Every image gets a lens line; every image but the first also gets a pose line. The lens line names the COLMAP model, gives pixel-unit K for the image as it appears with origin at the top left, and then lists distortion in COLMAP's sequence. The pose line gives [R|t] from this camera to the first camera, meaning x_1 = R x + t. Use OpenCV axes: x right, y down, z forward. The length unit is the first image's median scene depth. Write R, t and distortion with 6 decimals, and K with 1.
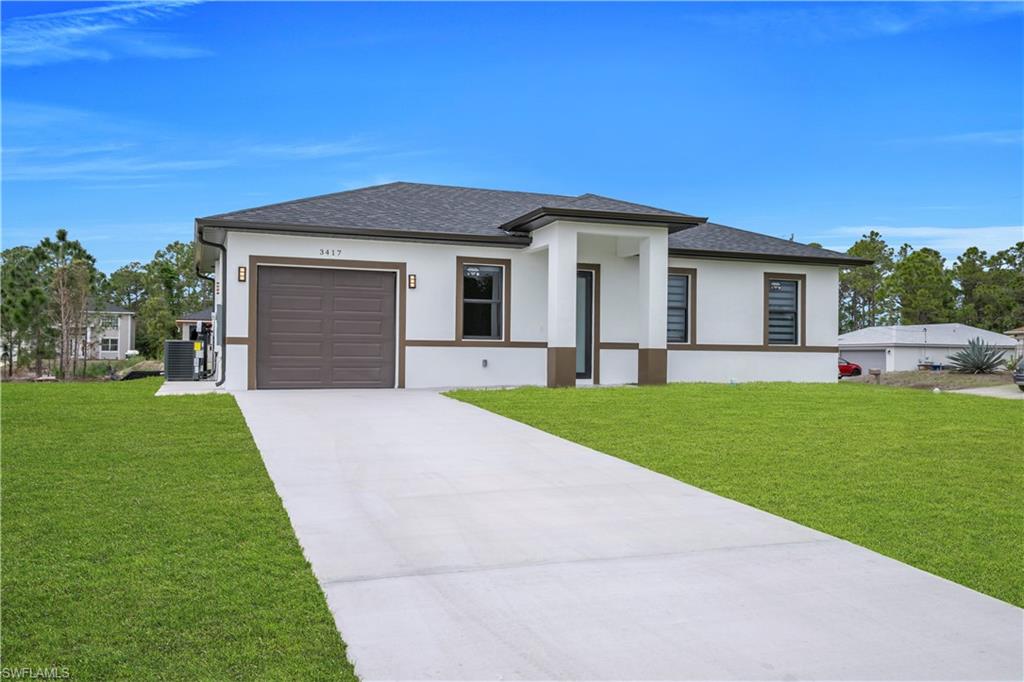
lens RADIAL K [[863.4, 0, 509.7], [0, 863.4, 339.4], [0, 0, 1]] dist [0.057765, 0.026451]
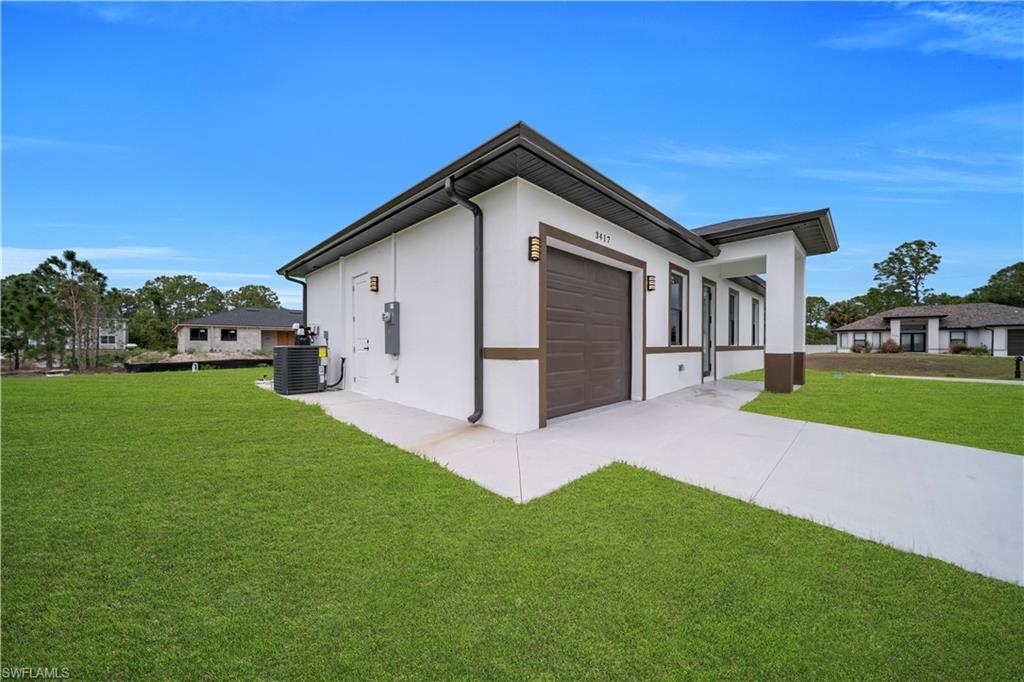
lens RADIAL K [[355.3, 0, 517.8], [0, 355.3, 347.5], [0, 0, 1]] dist [0.000258, -0.000937]
pose [[0.904879, -0.011379, 0.425517, -0.339670], [-0.002349, 0.999494, 0.031723, -0.008867], [-0.425662, -0.029705, 0.904394, 0.606226]]
